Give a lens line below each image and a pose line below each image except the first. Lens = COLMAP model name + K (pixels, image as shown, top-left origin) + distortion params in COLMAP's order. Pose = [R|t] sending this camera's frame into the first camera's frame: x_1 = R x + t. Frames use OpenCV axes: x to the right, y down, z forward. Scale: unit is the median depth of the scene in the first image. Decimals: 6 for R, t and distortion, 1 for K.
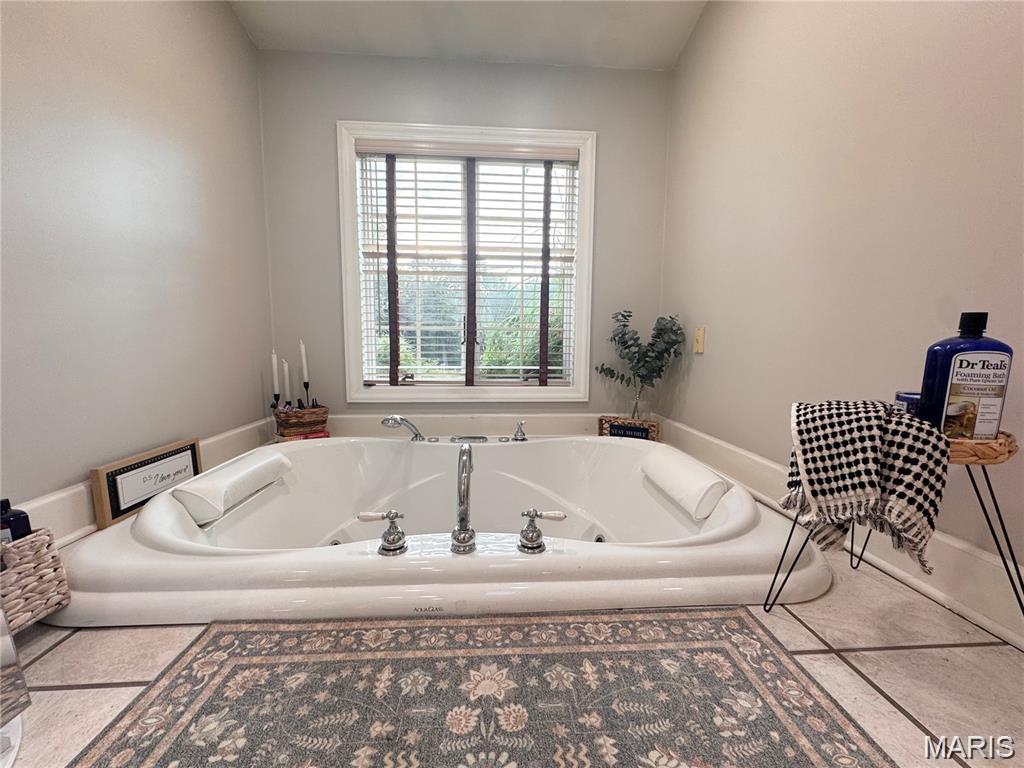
lens RADIAL K [[418.6, 0, 516.7], [0, 418.6, 387.6], [0, 0, 1]] dist [-0.000181, 0.000070]
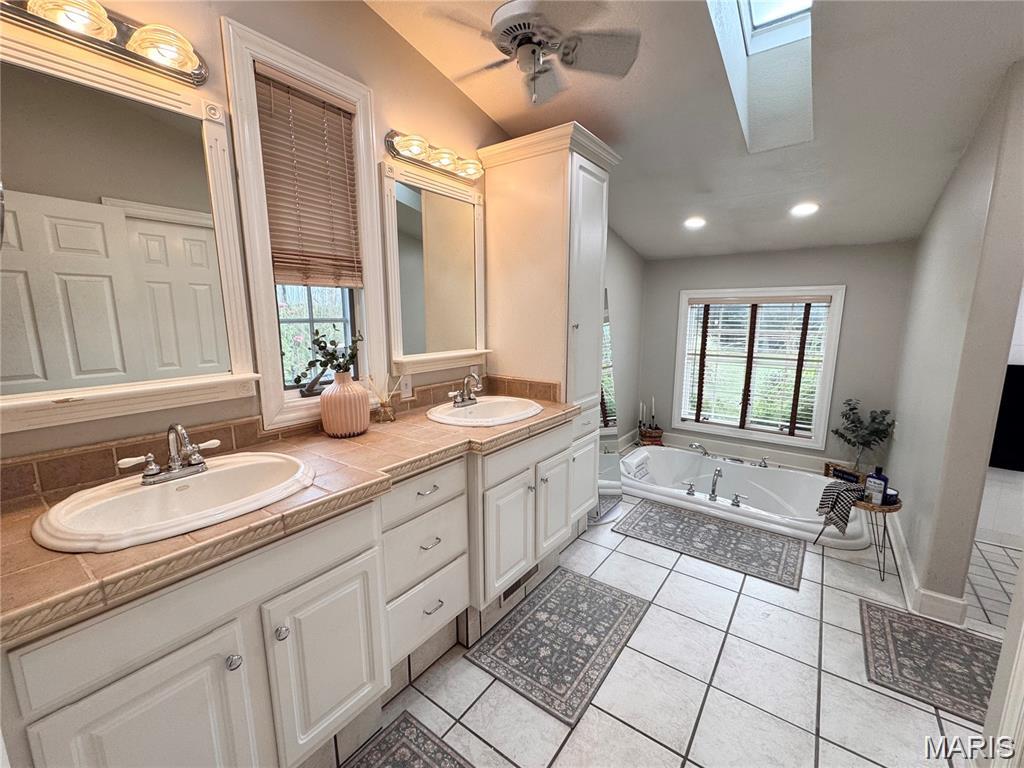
lens RADIAL K [[418.6, 0, 516.7], [0, 418.6, 387.6], [0, 0, 1]] dist [-0.000181, 0.000070]
pose [[0.763575, 0.098489, -0.638164, 0.328114], [-0.067265, 0.995055, 0.073084, -0.291245], [0.642206, -0.012879, 0.766424, -1.156079]]
